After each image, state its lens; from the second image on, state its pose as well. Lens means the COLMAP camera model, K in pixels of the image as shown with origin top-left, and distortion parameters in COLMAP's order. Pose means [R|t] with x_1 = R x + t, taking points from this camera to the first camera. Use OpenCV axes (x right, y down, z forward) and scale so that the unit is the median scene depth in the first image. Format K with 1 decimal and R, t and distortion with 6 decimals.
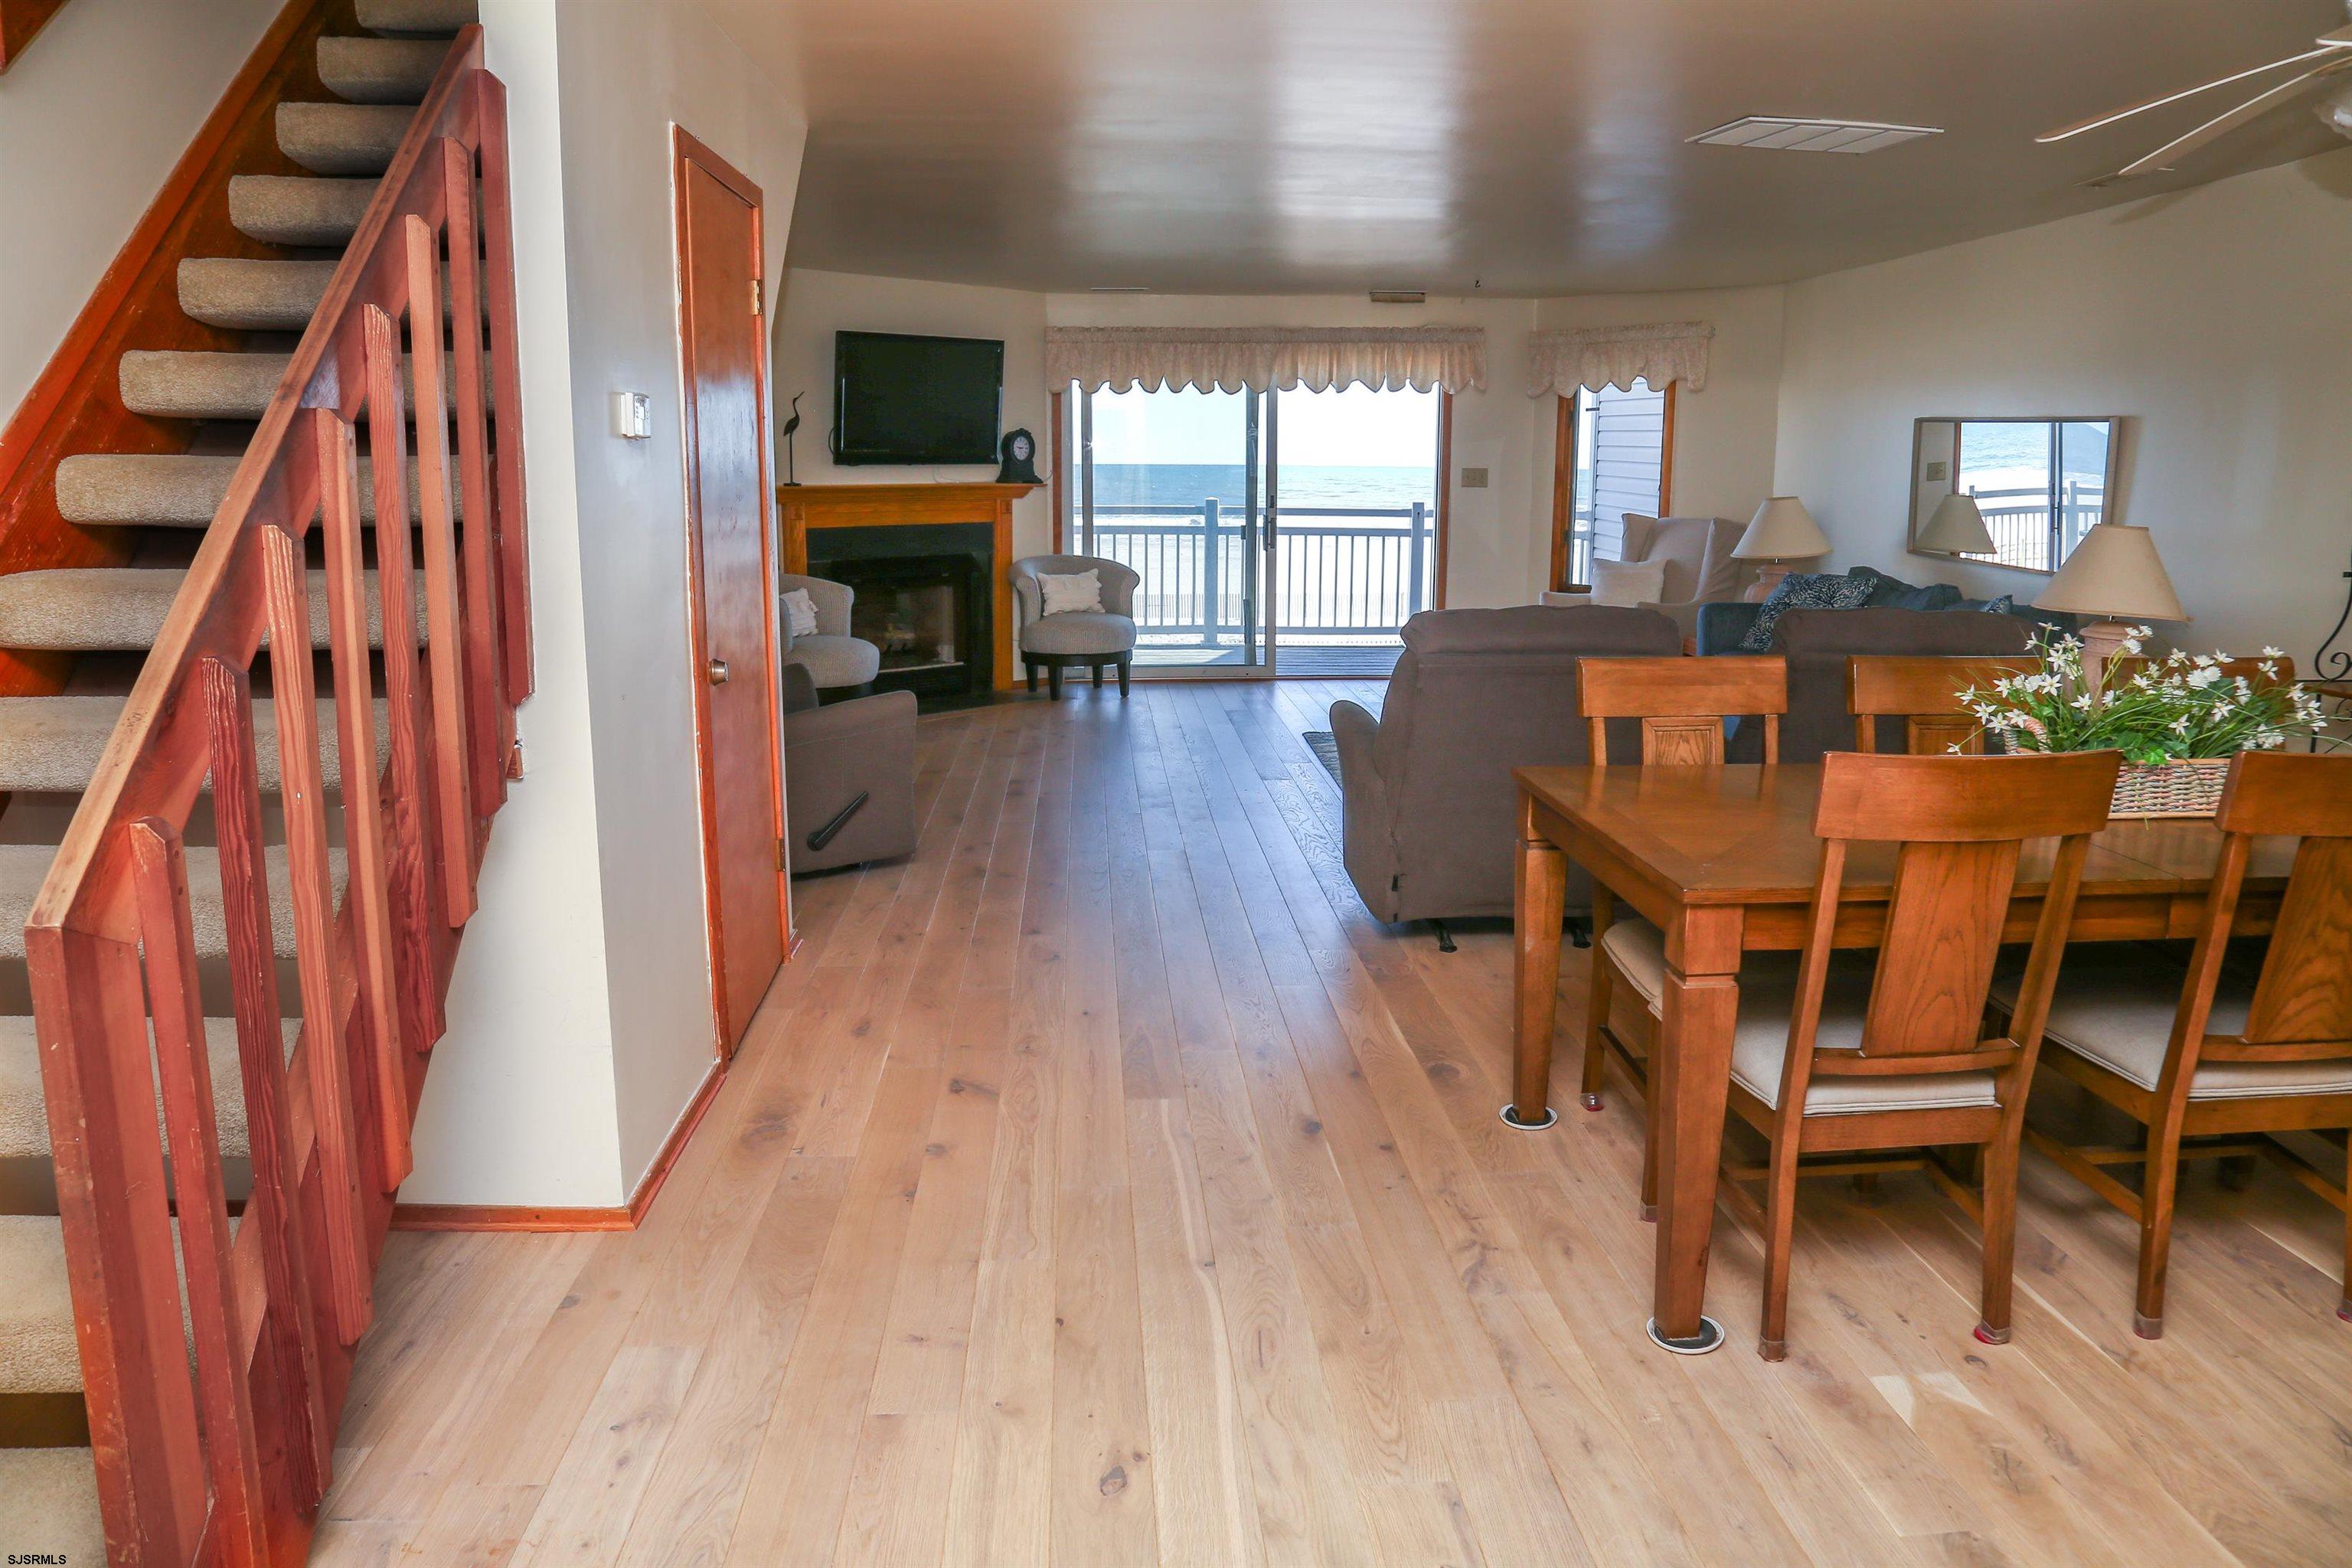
lens RADIAL K [[1625.0, 0, 1180.1], [0, 1625.0, 775.9], [0, 0, 1]] dist [-0.125923, 0.067908]
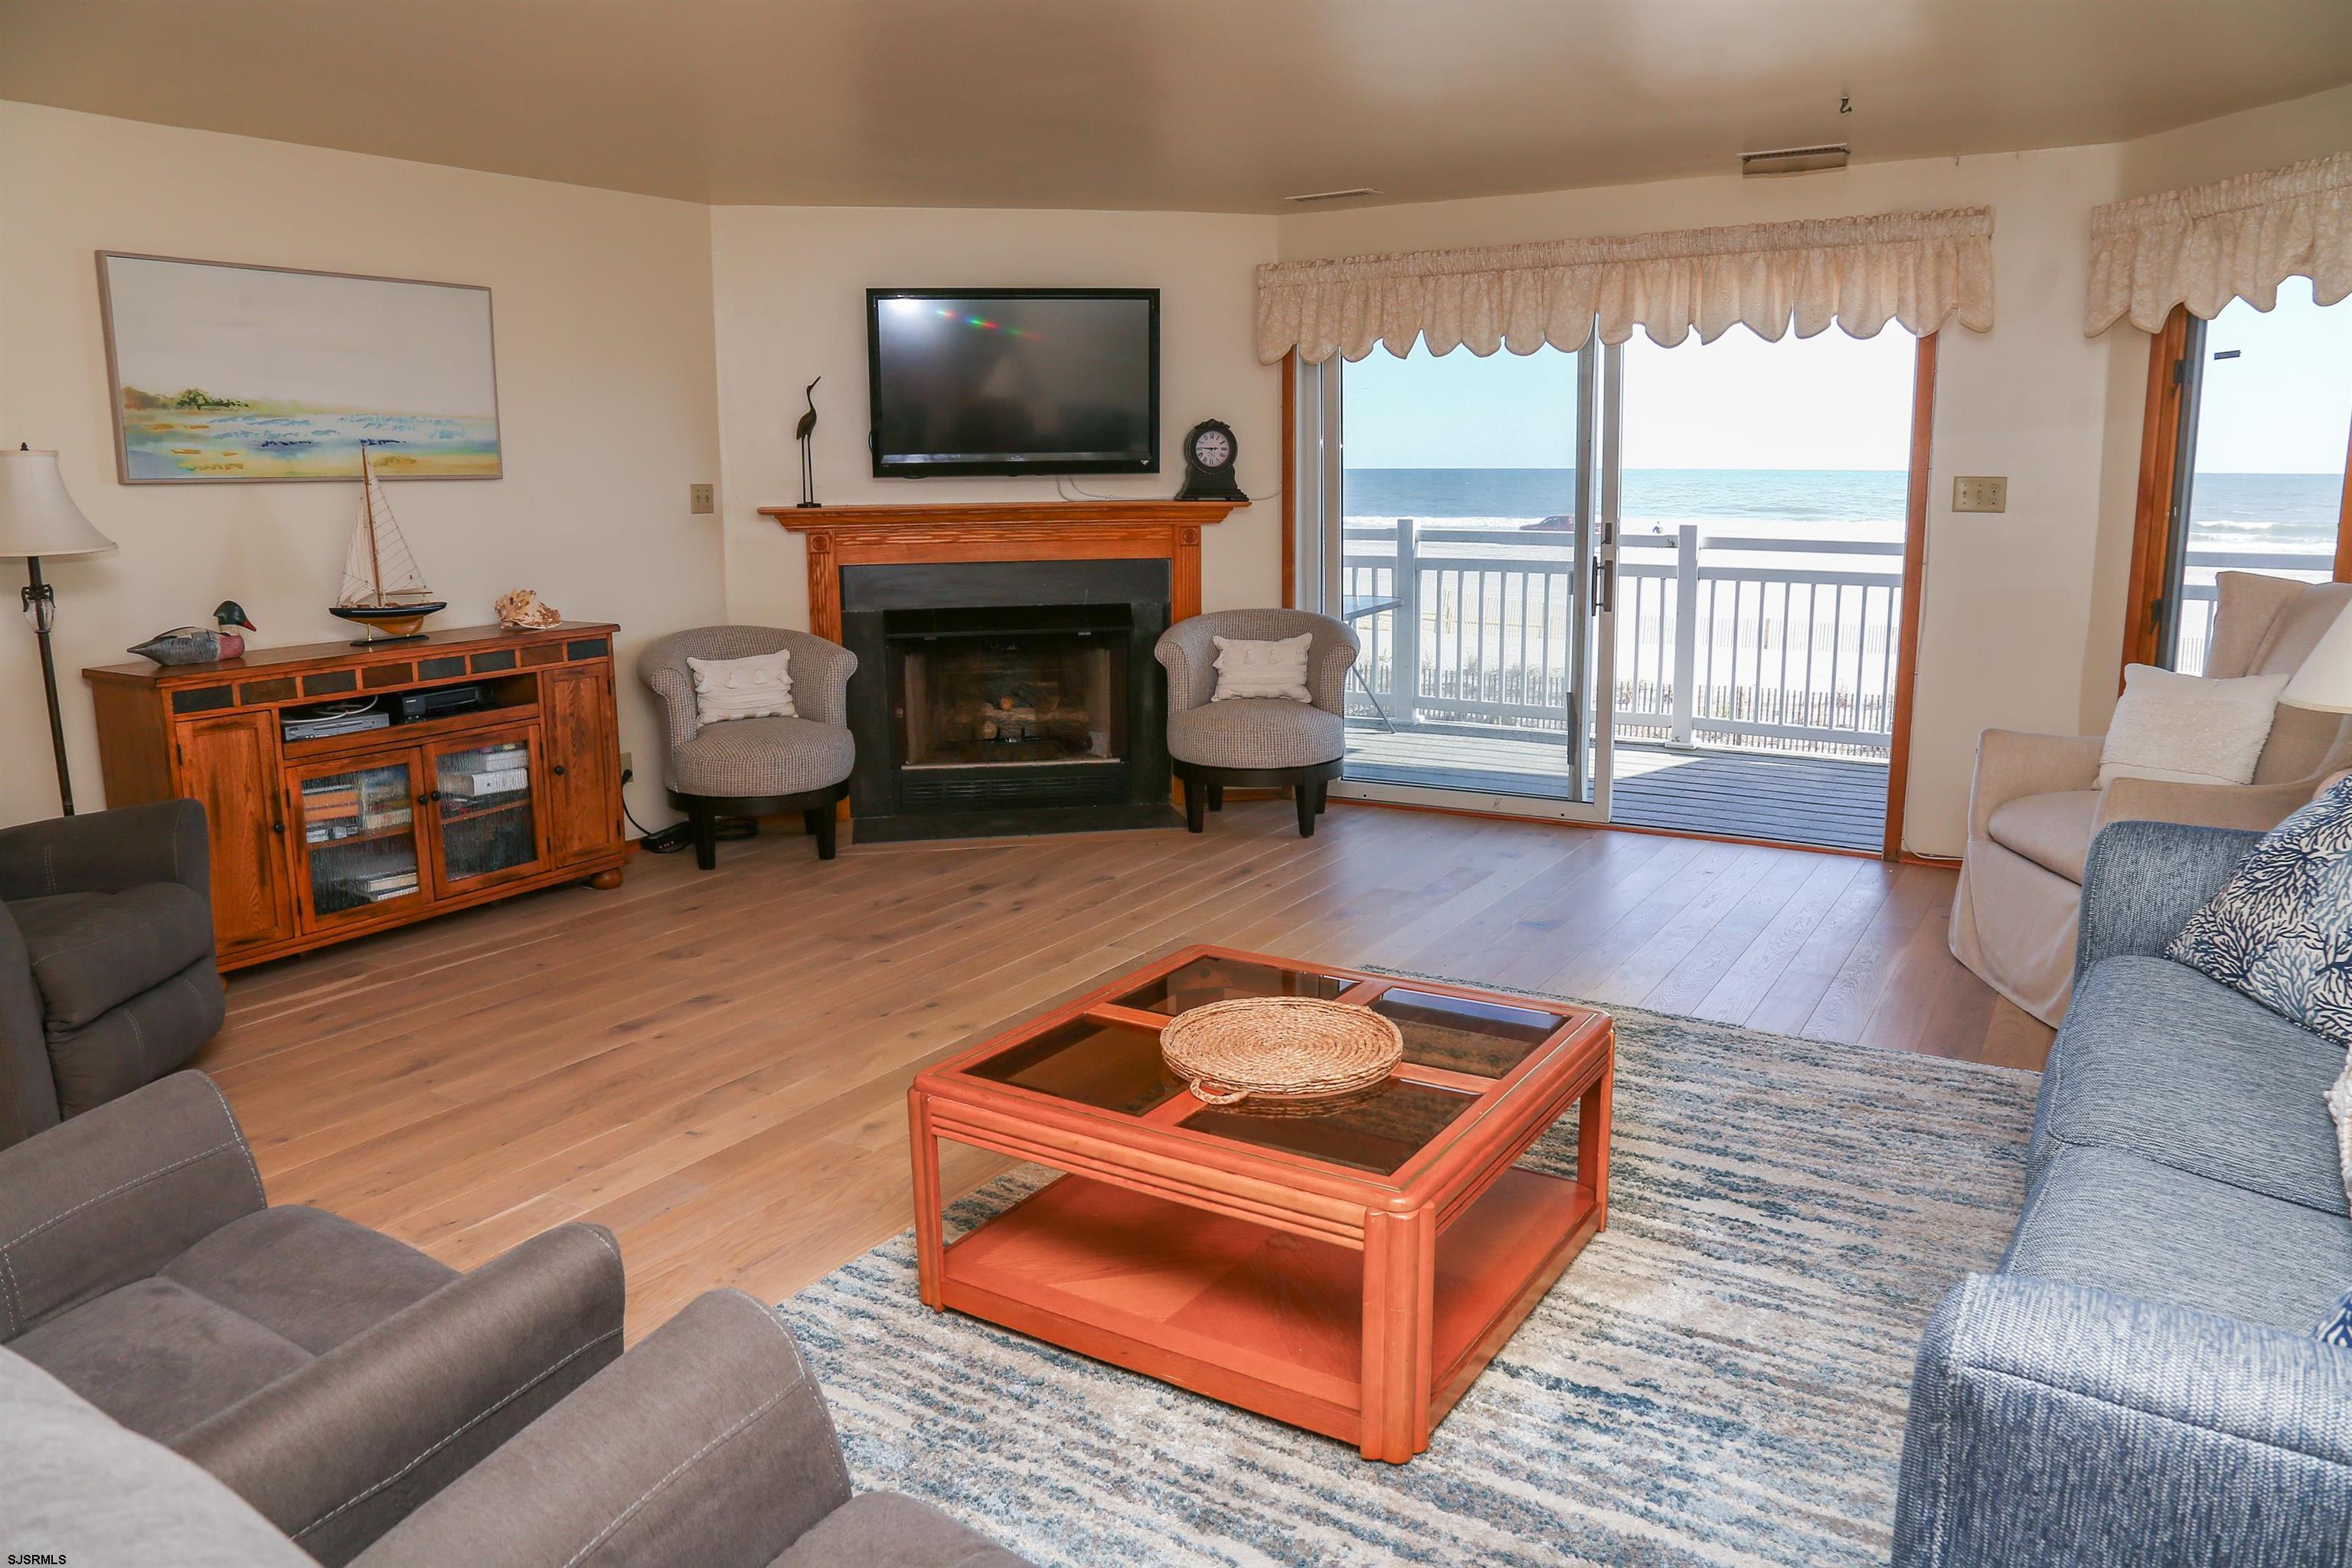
lens RADIAL K [[1625.0, 0, 1180.1], [0, 1625.0, 775.9], [0, 0, 1]] dist [-0.125923, 0.067908]
pose [[0.818332, 0.095391, -0.566774, 0.507551], [-0.096225, 0.994951, 0.028522, -0.153389], [0.566633, 0.031197, 0.823379, 0.794898]]
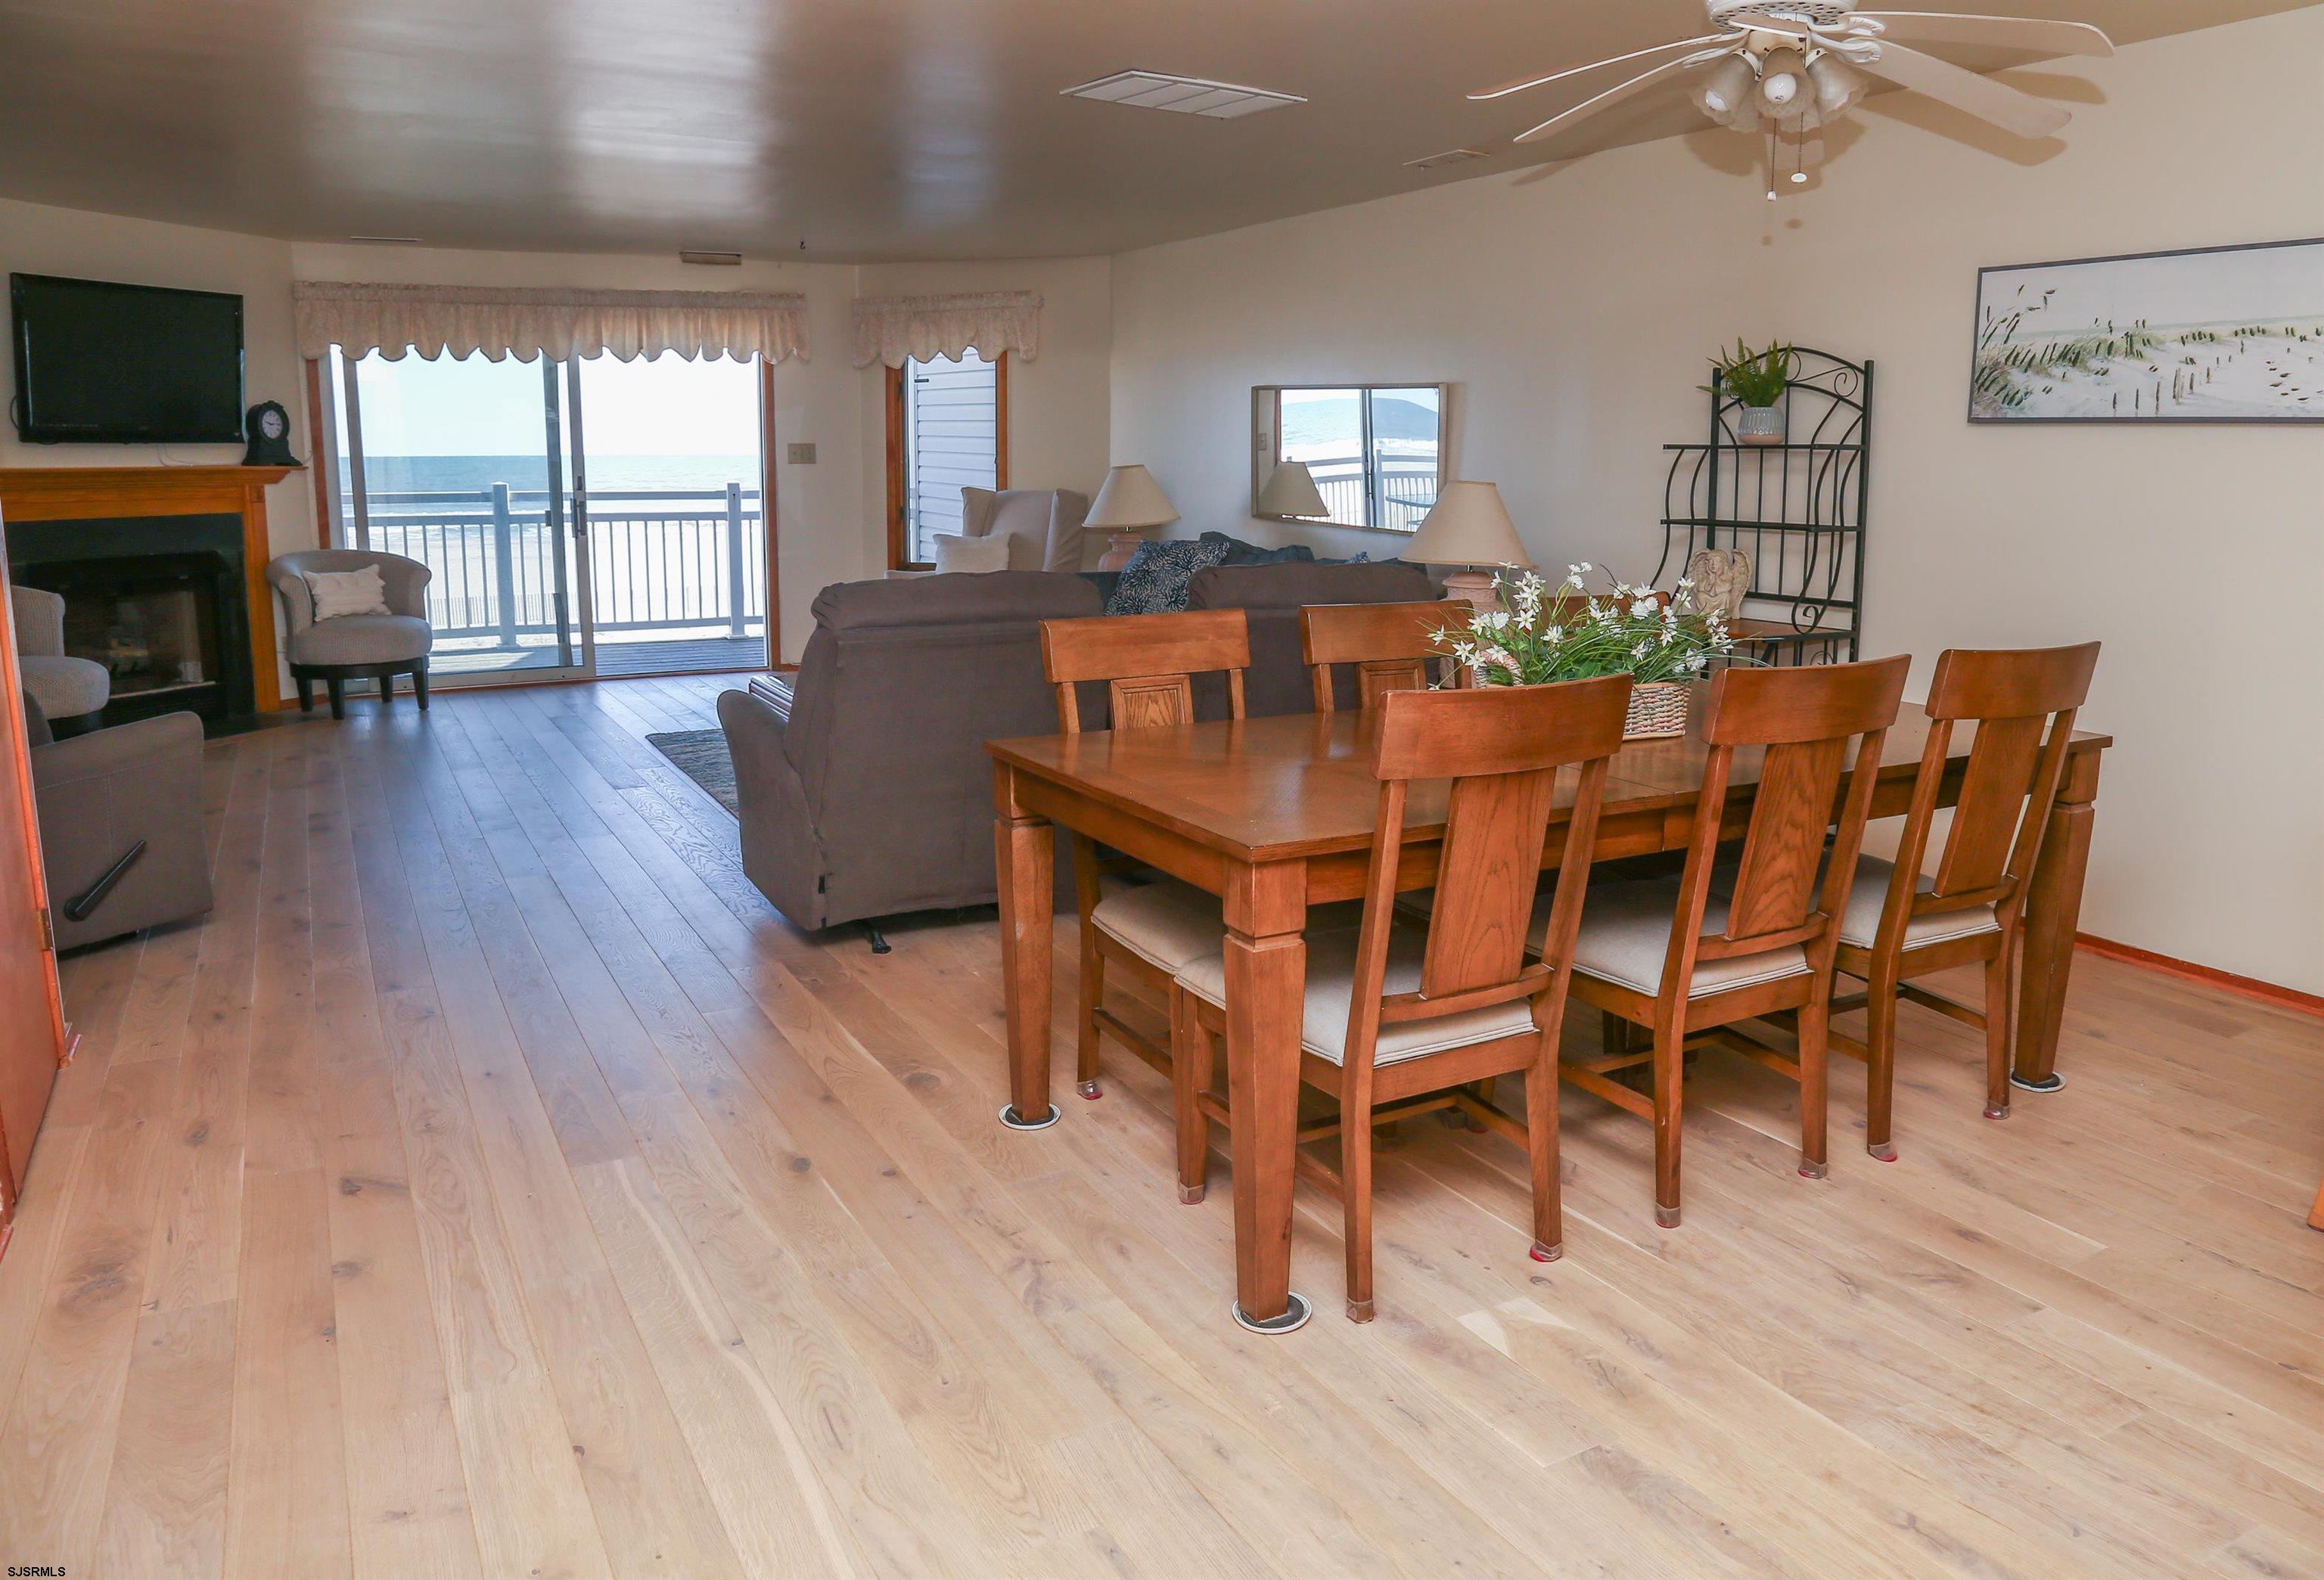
lens RADIAL K [[1668.5, 0, 1230.4], [0, 1668.5, 775.7], [0, 0, 1]] dist [-0.131160, 0.074113]
pose [[0.895283, -0.079221, 0.438398, -0.055317], [0.077929, 0.996738, 0.020970, 0.003235], [-0.438629, 0.015390, 0.898536, 0.055792]]
